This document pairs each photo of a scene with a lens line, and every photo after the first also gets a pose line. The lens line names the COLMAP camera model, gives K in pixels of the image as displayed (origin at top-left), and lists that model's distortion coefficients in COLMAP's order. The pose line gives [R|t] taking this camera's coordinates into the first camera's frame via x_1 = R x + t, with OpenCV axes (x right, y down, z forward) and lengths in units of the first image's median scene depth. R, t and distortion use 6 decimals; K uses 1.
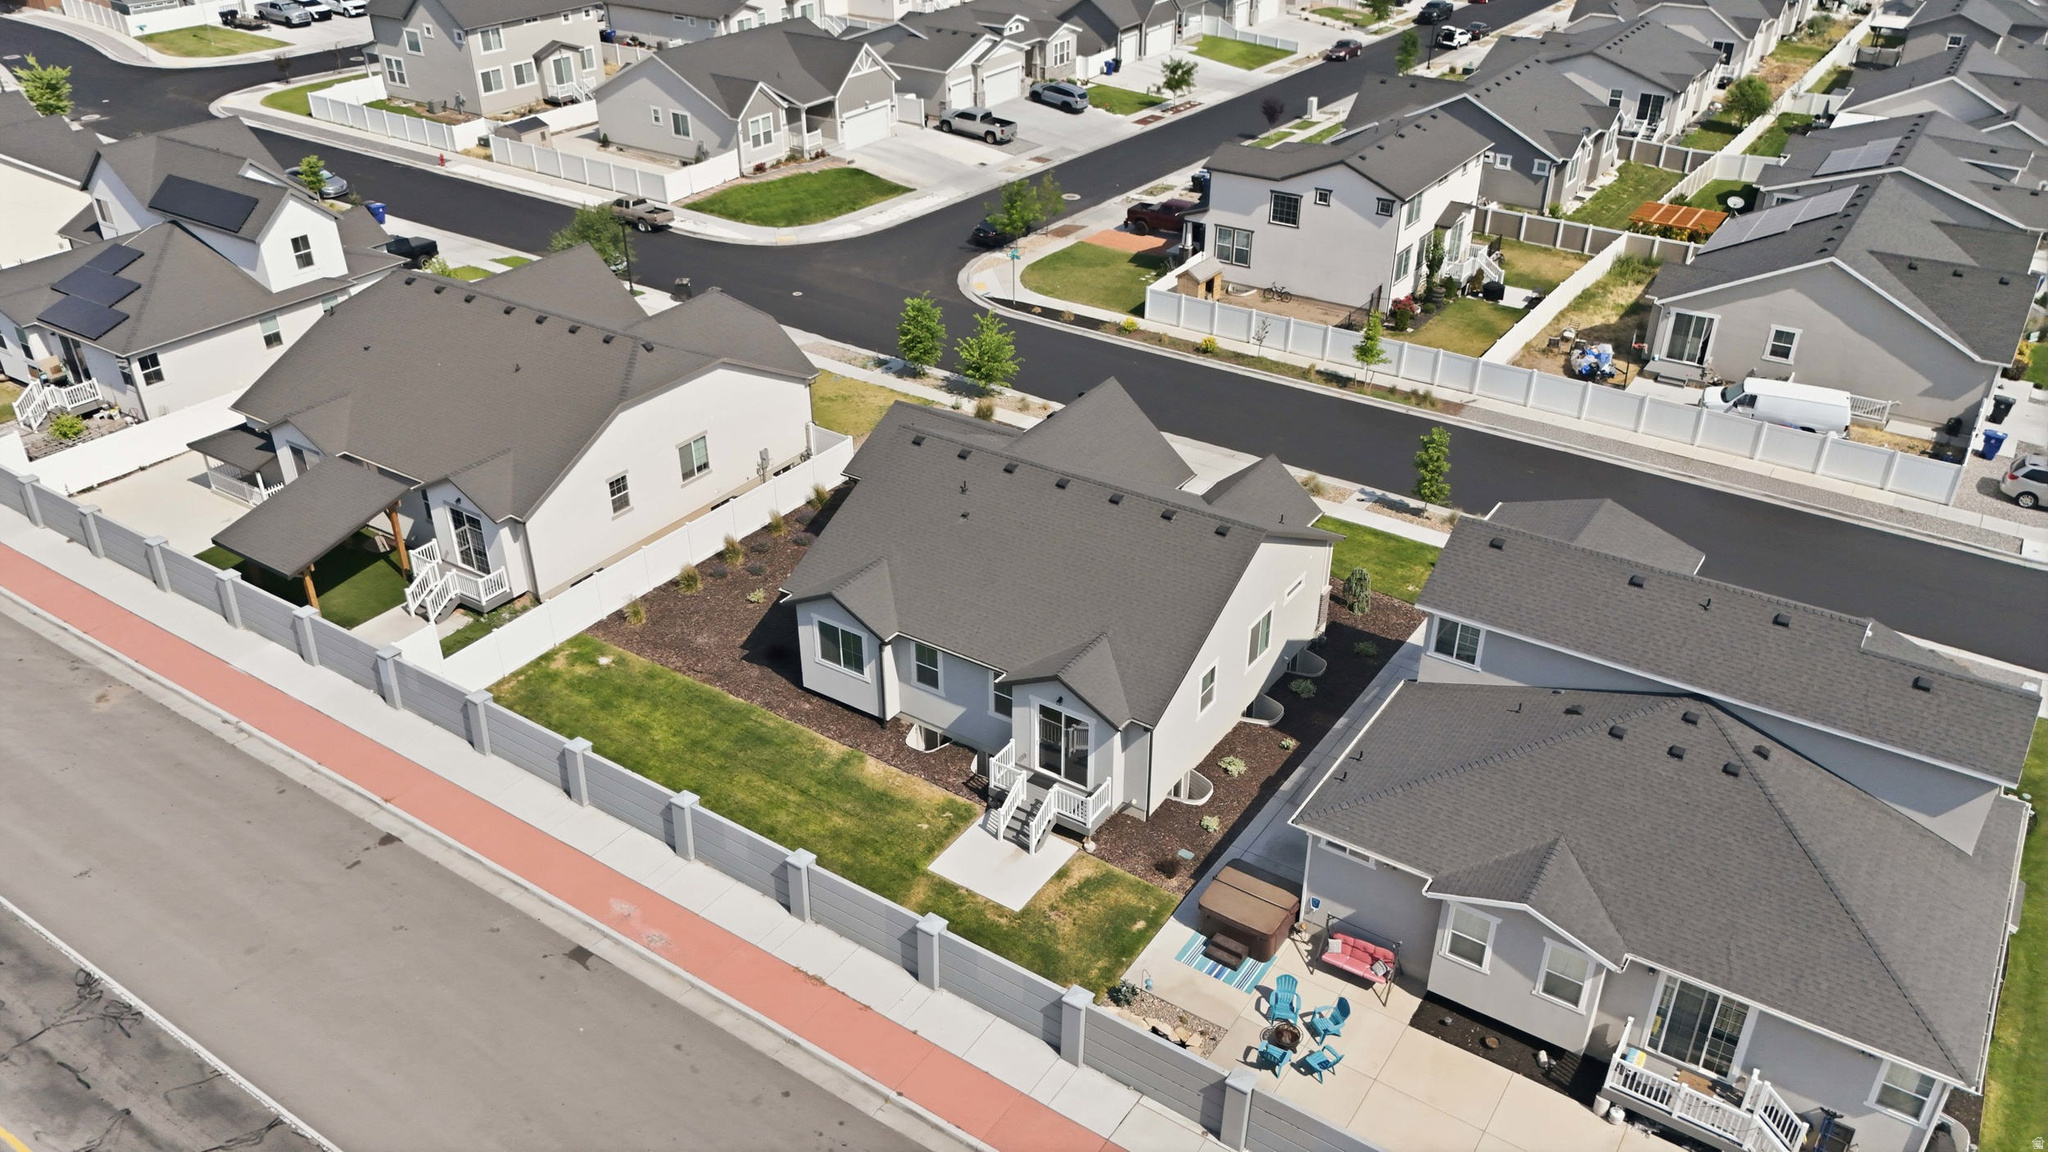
lens RADIAL K [[1509.5, 0, 1015.0], [0, 1509.5, 589.8], [0, 0, 1]] dist [0.071266, -0.069751]
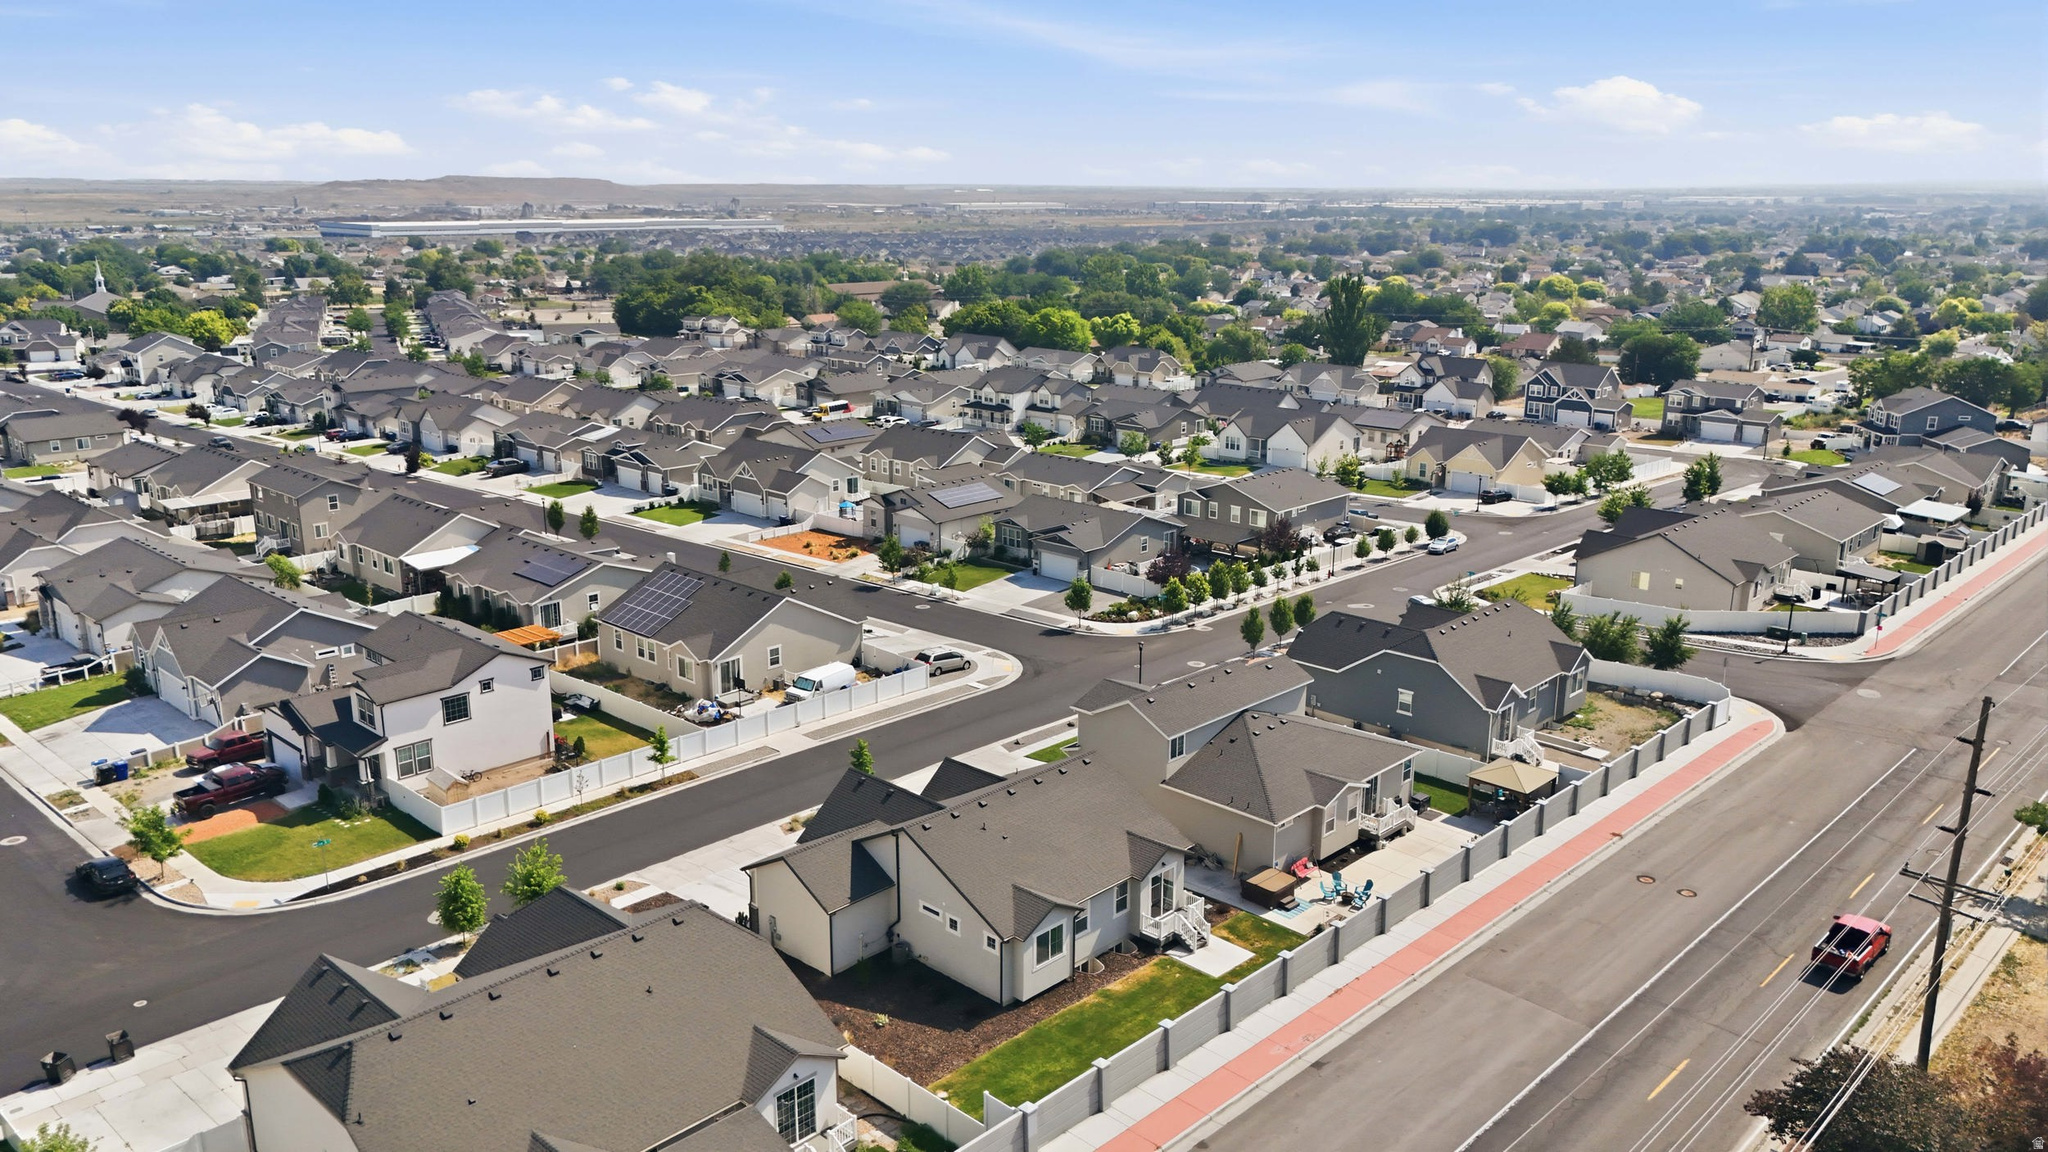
lens RADIAL K [[1509.5, 0, 1013.9], [0, 1509.5, 577.4], [0, 0, 1]] dist [0.071266, -0.069751]
pose [[0.176420, -0.248383, 0.952461, -0.875147], [0.501572, 0.855272, 0.130134, -0.289483], [-0.846936, 0.454770, 0.275469, 0.289359]]
